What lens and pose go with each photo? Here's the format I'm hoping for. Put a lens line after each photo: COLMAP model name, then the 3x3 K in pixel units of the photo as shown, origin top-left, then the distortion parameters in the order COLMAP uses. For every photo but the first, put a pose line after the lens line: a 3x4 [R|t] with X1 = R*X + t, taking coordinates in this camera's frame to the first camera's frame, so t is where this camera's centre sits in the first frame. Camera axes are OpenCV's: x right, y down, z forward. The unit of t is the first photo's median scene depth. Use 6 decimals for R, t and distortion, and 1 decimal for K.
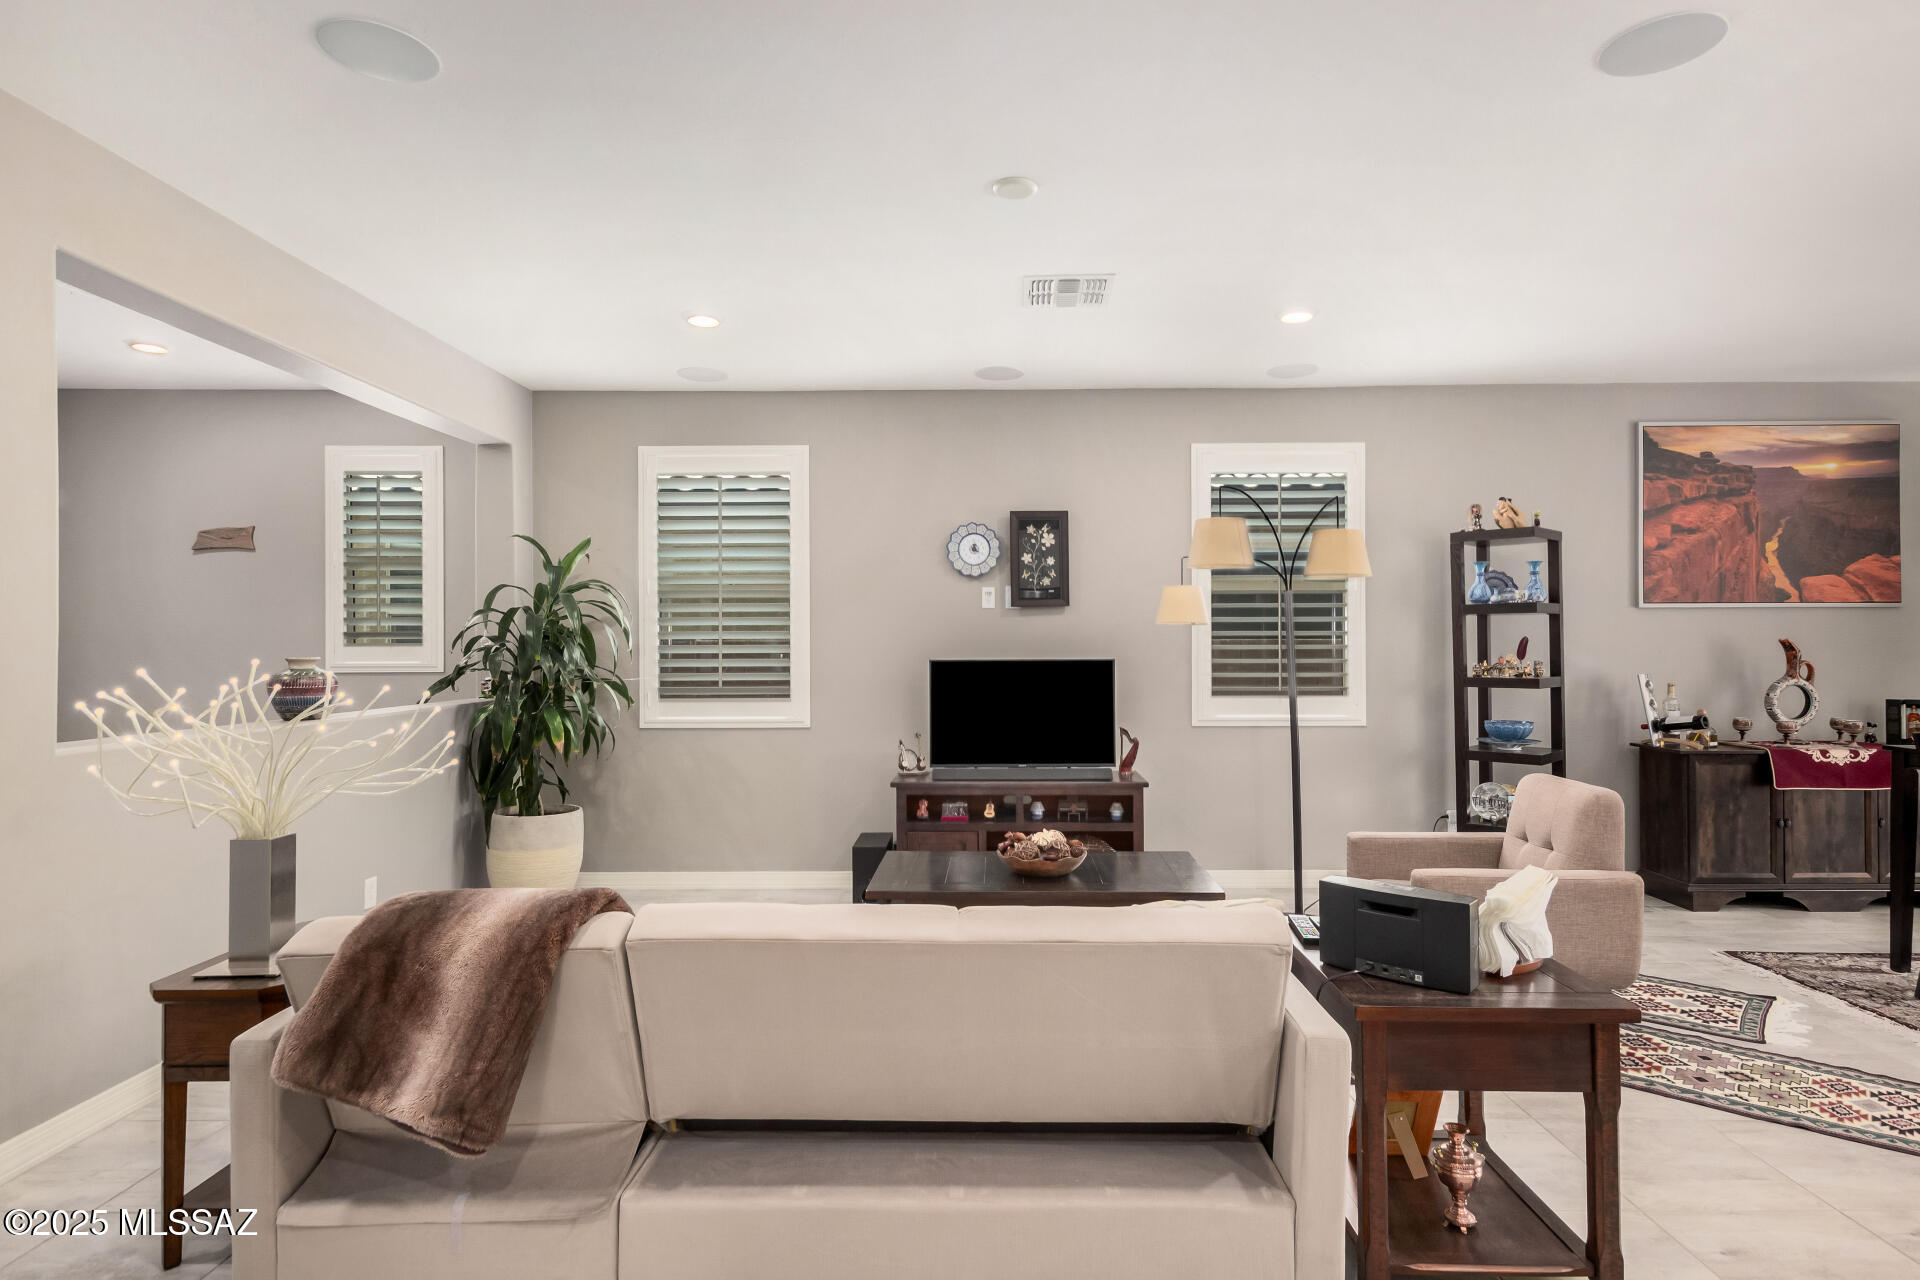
lens RADIAL K [[924.9, 0, 965.8], [0, 924.9, 638.2], [0, 0, 1]] dist [0.015028, 0.000407]
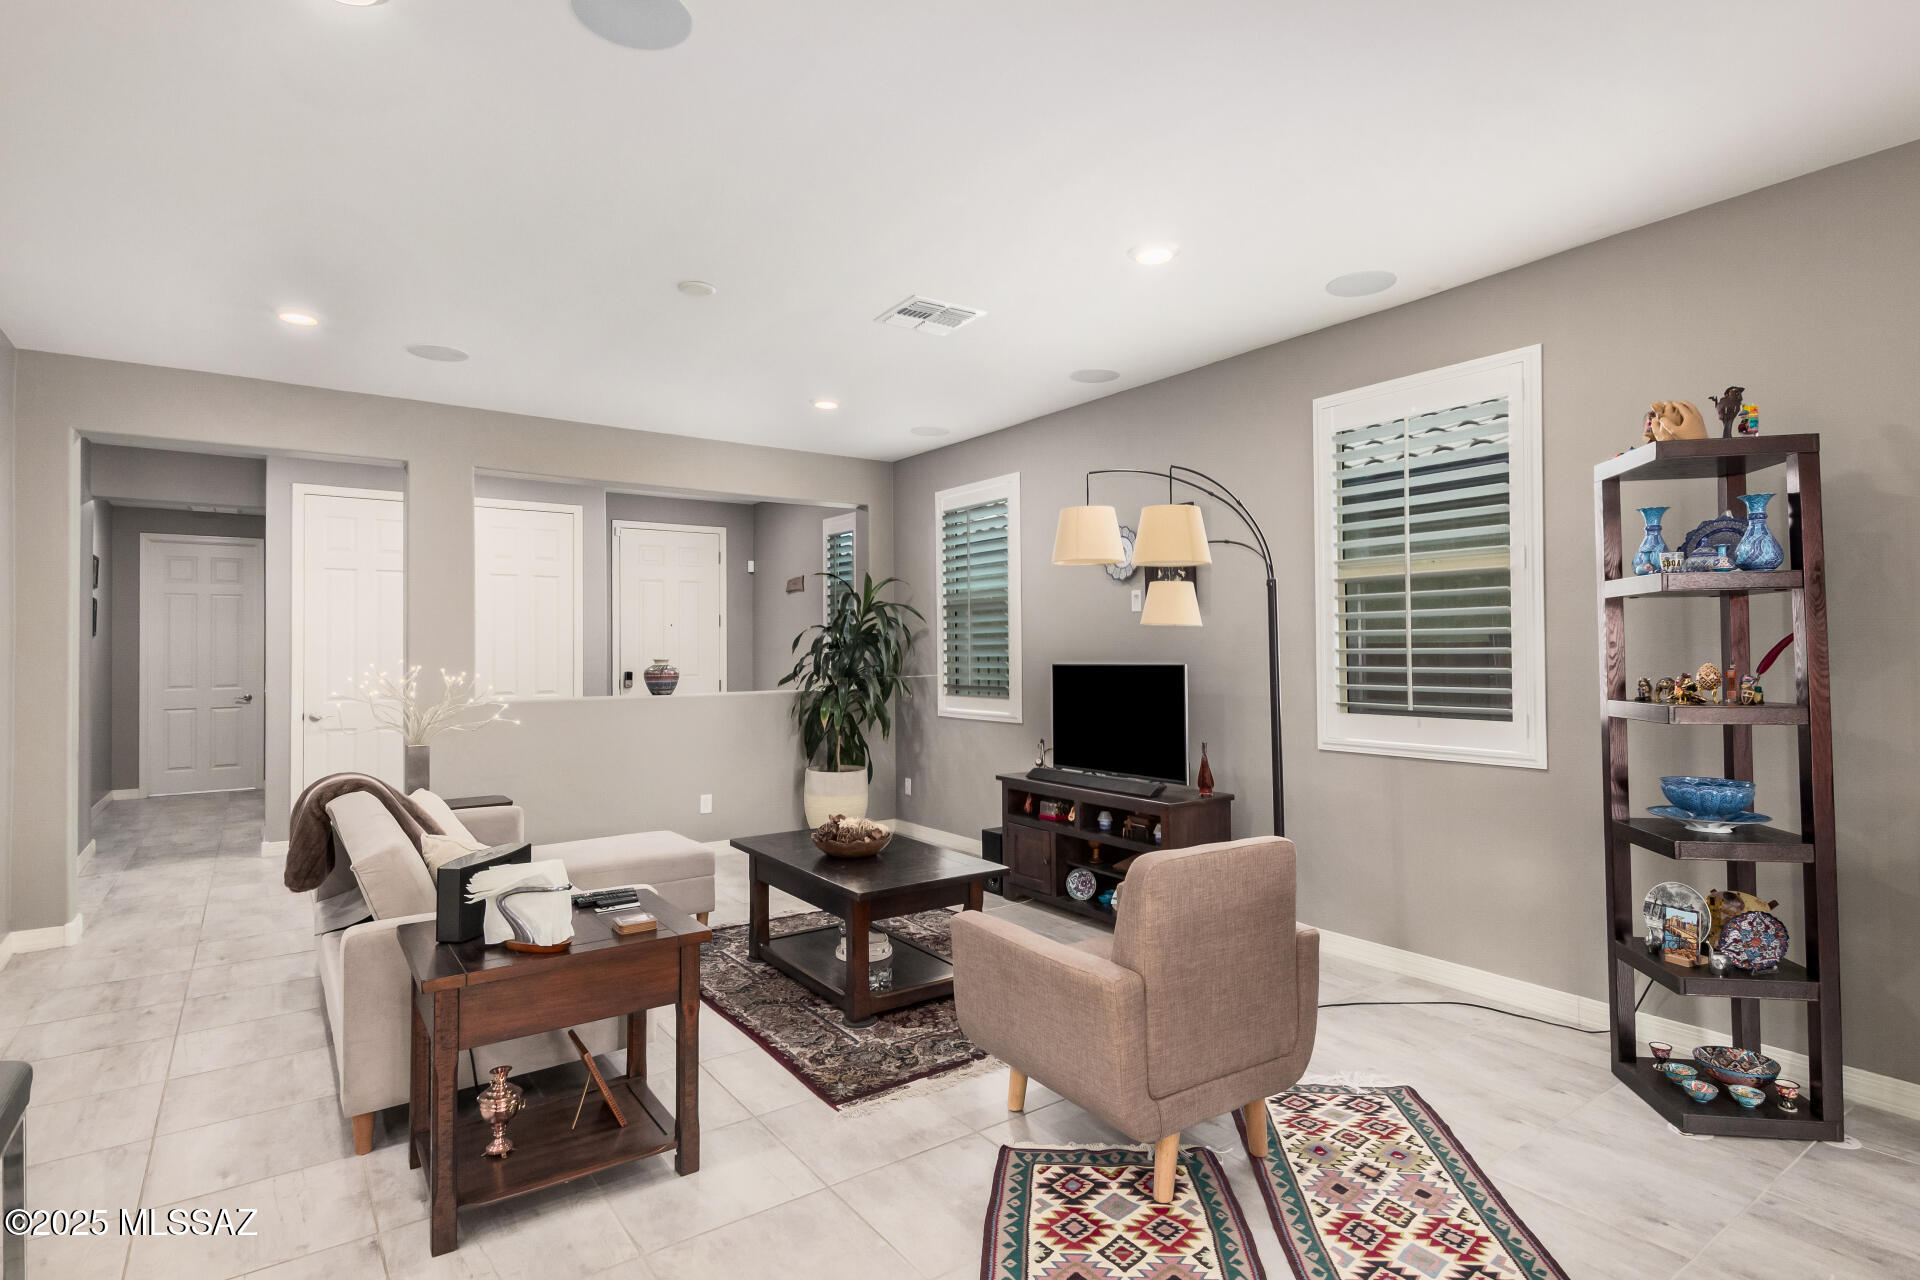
lens RADIAL K [[924.9, 0, 1009.0], [0, 924.9, 644.6], [0, 0, 1]] dist [0.015028, 0.000407]
pose [[0.639707, -0.006628, -0.768590, 0.719503], [0.004731, 0.999978, -0.004685, 0.006807], [0.768604, -0.000639, 0.639724, 0.297613]]
